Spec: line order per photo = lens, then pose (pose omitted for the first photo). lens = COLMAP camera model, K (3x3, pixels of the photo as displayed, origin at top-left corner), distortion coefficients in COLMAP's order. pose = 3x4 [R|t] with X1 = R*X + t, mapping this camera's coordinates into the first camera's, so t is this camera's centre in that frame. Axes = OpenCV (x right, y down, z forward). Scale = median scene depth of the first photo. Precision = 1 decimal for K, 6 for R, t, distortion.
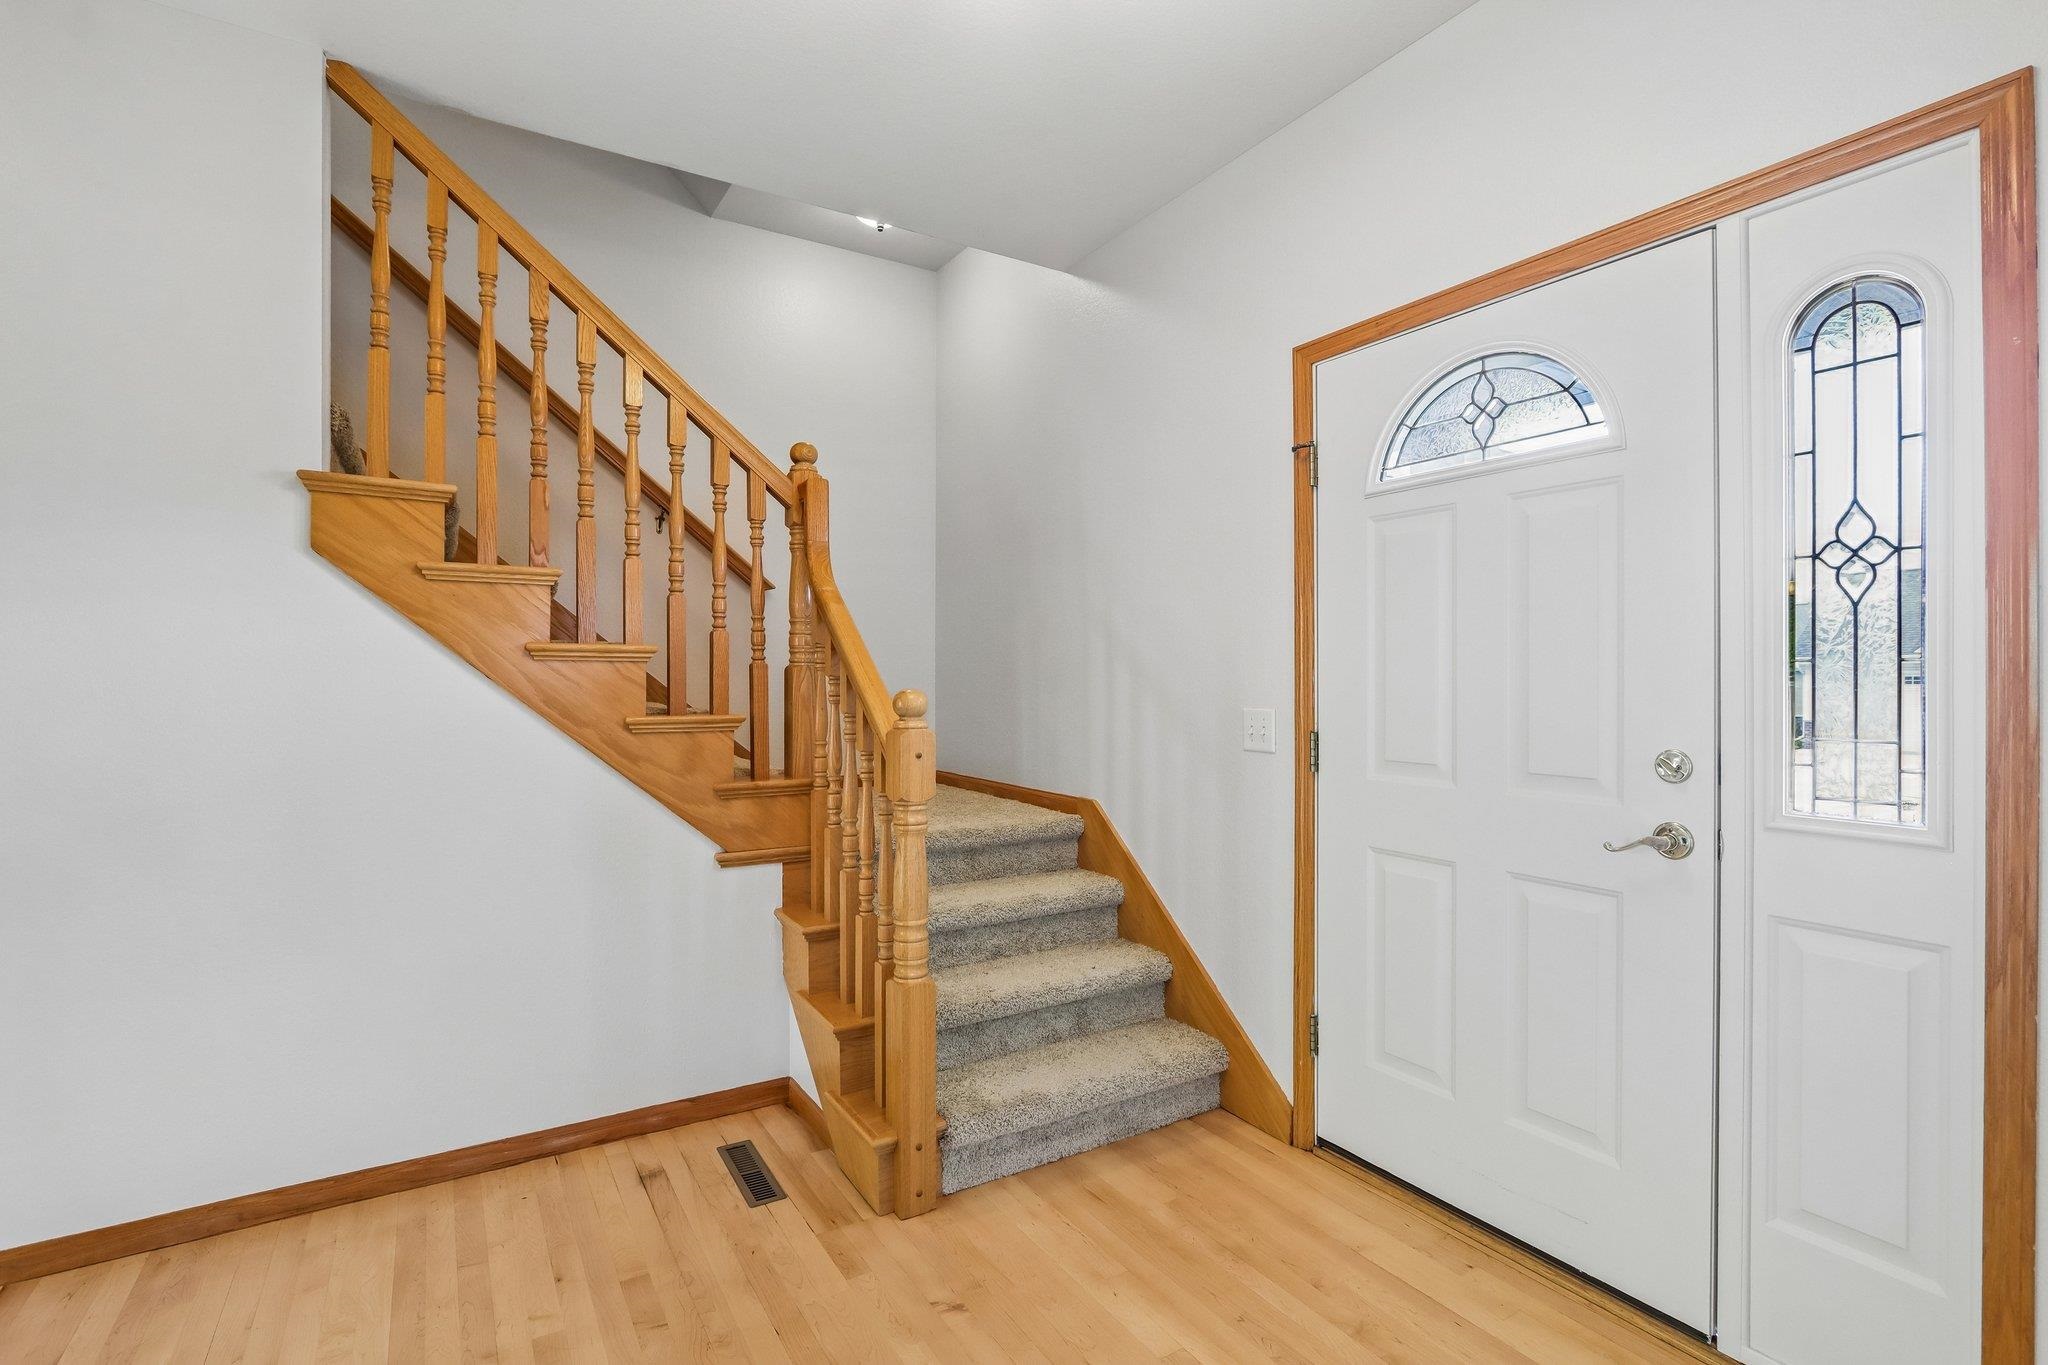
lens RADIAL K [[948.7, 0, 1026.2], [0, 948.7, 671.5], [0, 0, 1]] dist [-0.012788, 0.001200]
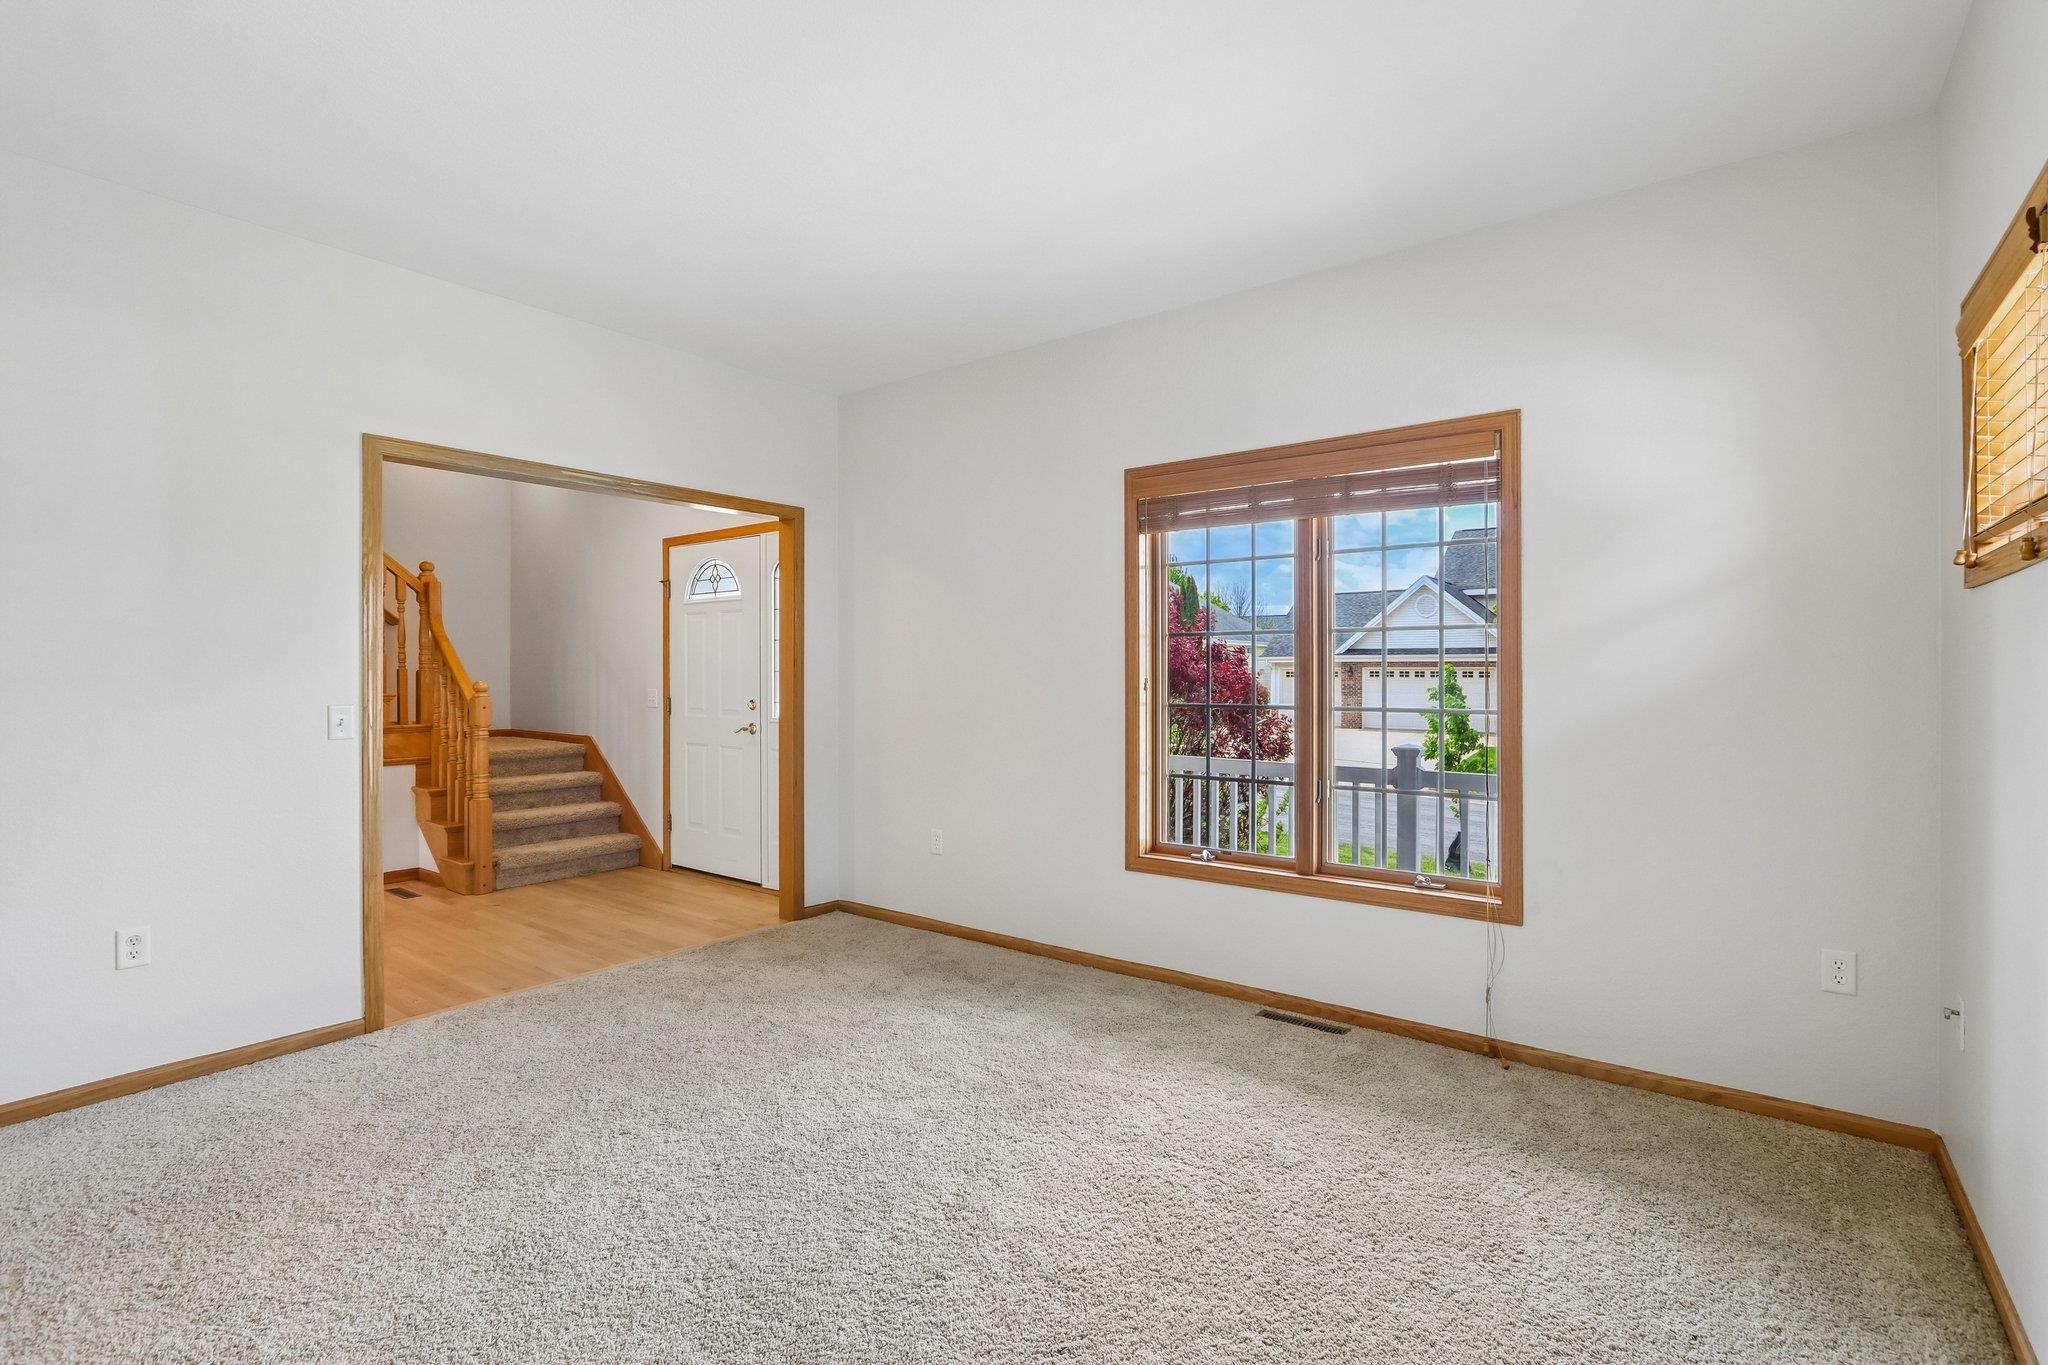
lens RADIAL K [[948.7, 0, 1026.2], [0, 948.7, 671.5], [0, 0, 1]] dist [-0.012788, 0.001200]
pose [[0.935862, 0.001325, 0.352365, 0.274754], [-0.003202, 0.999984, 0.004745, -0.017590], [-0.352352, -0.005569, 0.935851, -1.450009]]
